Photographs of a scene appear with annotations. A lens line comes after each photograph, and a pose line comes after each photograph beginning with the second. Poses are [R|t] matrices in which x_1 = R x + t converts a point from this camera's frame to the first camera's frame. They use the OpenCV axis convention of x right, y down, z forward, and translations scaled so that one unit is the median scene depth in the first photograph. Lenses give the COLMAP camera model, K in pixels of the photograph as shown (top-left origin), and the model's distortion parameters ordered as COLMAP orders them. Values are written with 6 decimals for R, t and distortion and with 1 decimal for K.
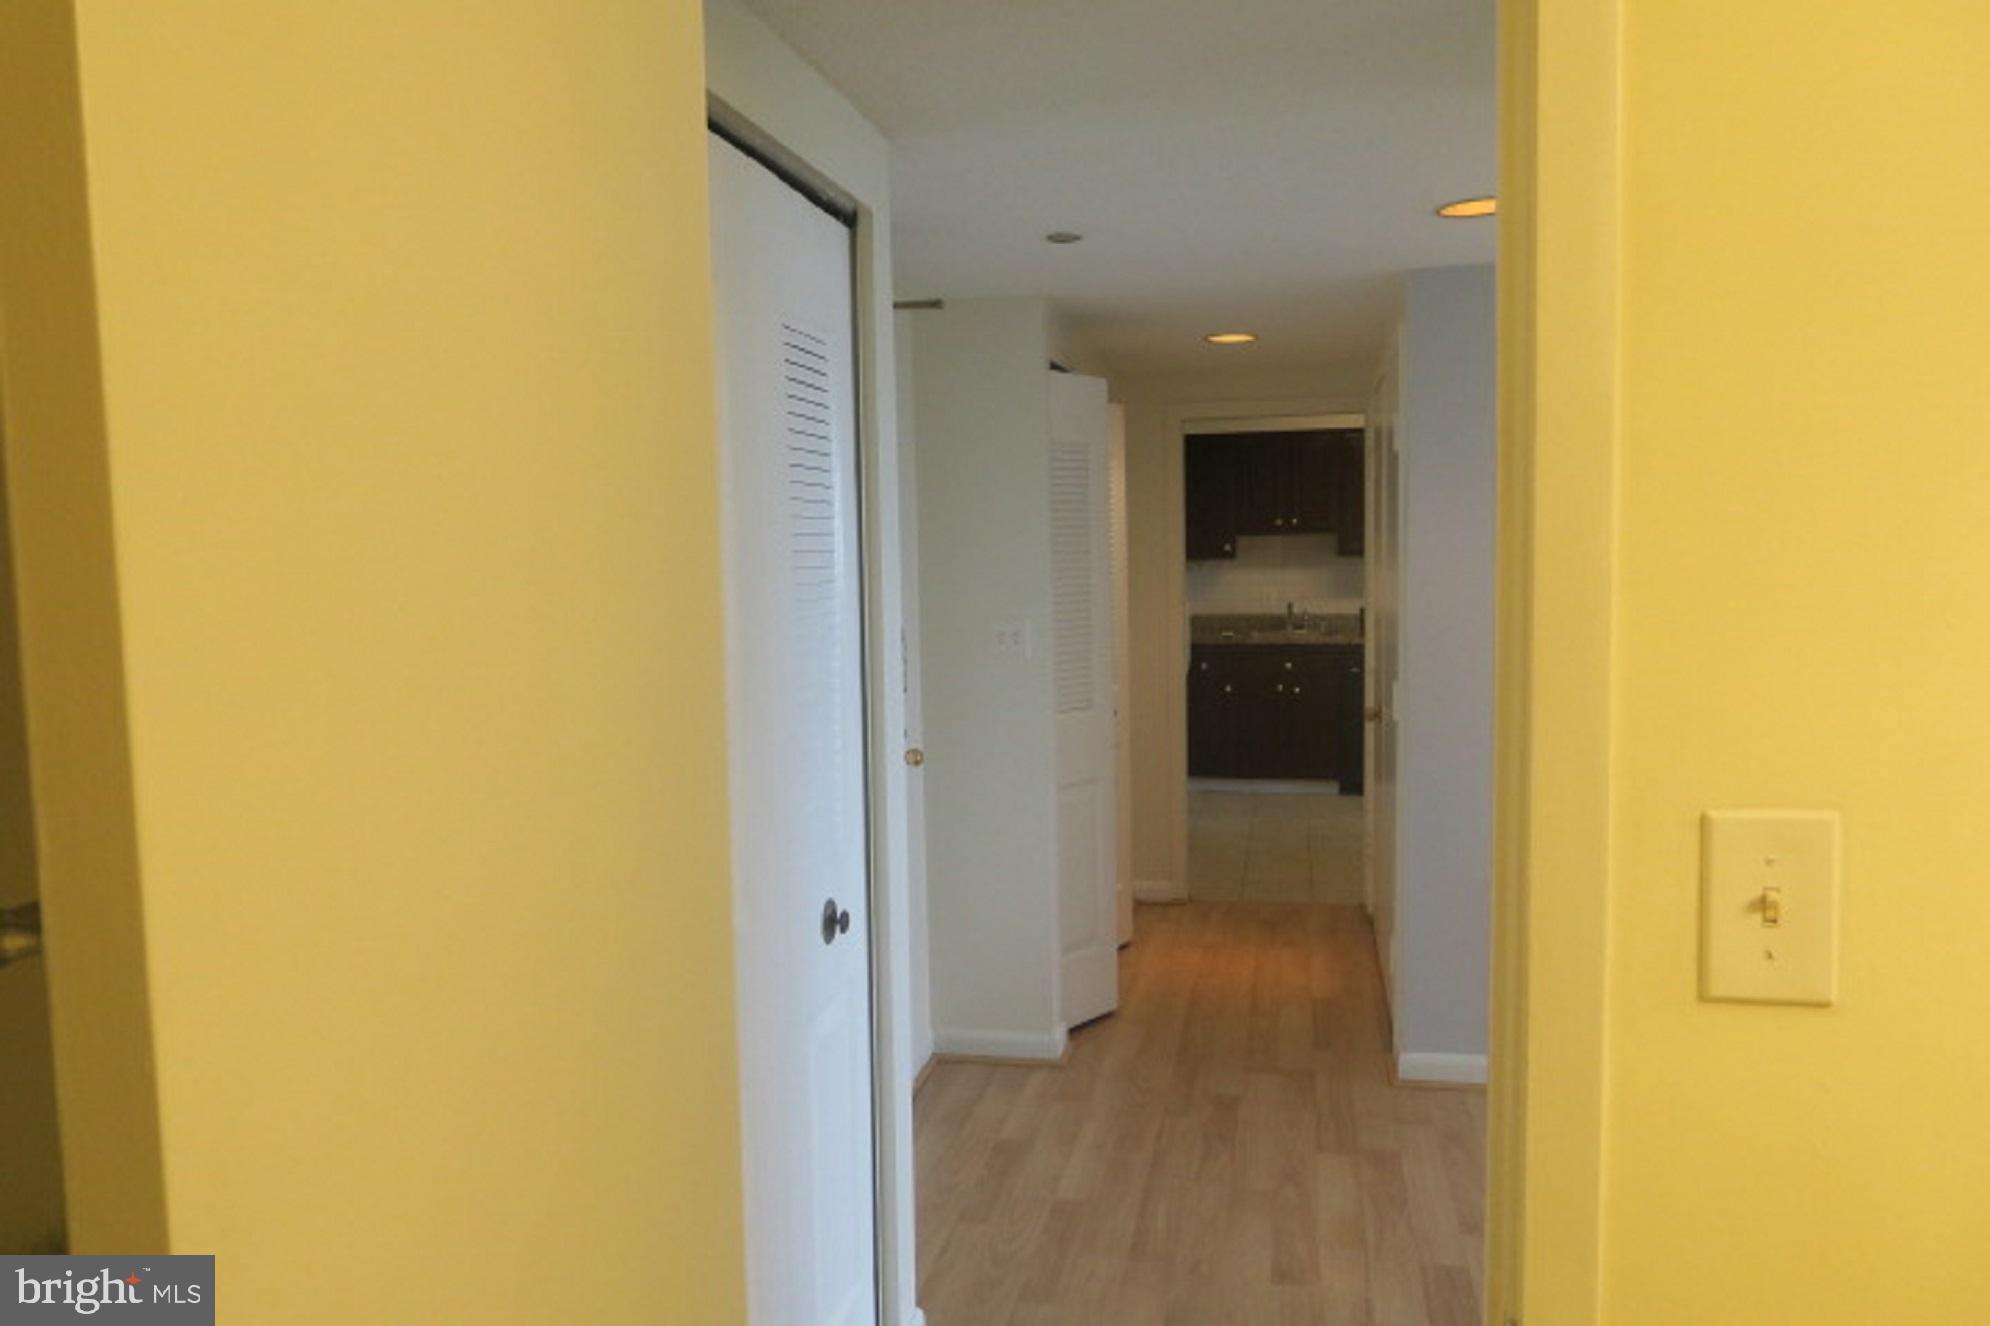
lens RADIAL K [[1378.6, 0, 998.1], [0, 1378.6, 660.9], [0, 0, 1]] dist [-0.016572, 0.008634]
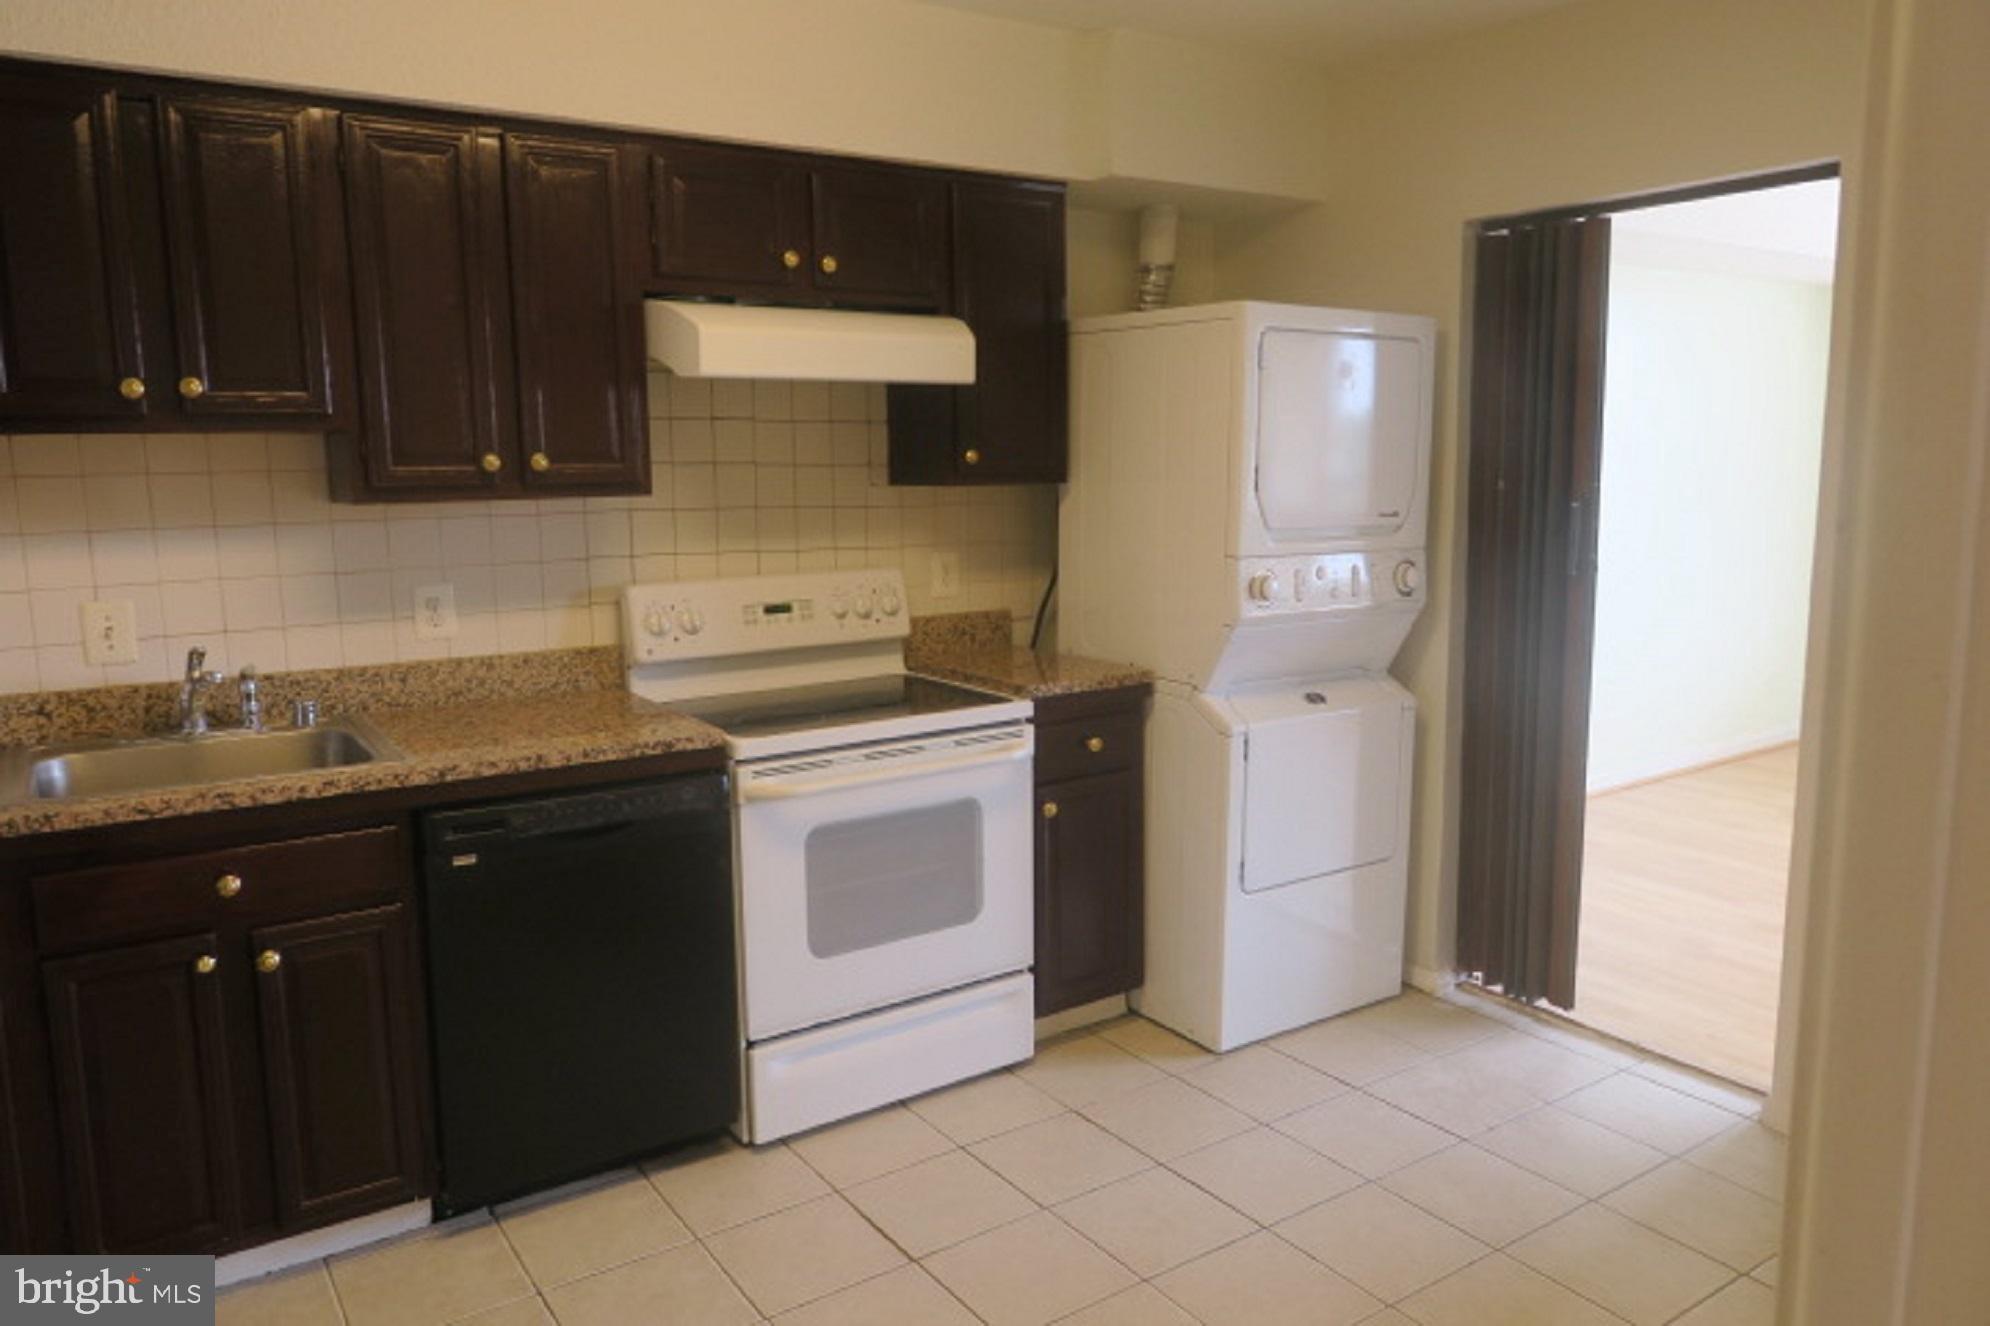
lens RADIAL K [[1368.4, 0, 995.0], [0, 1368.4, 663.0], [0, 0, 1]] dist [-0.017580, 0.005104]
pose [[0.695738, -0.096334, 0.711806, 0.115807], [0.053139, 0.995153, 0.082742, -0.054806], [-0.716327, -0.019742, 0.697485, 0.645123]]
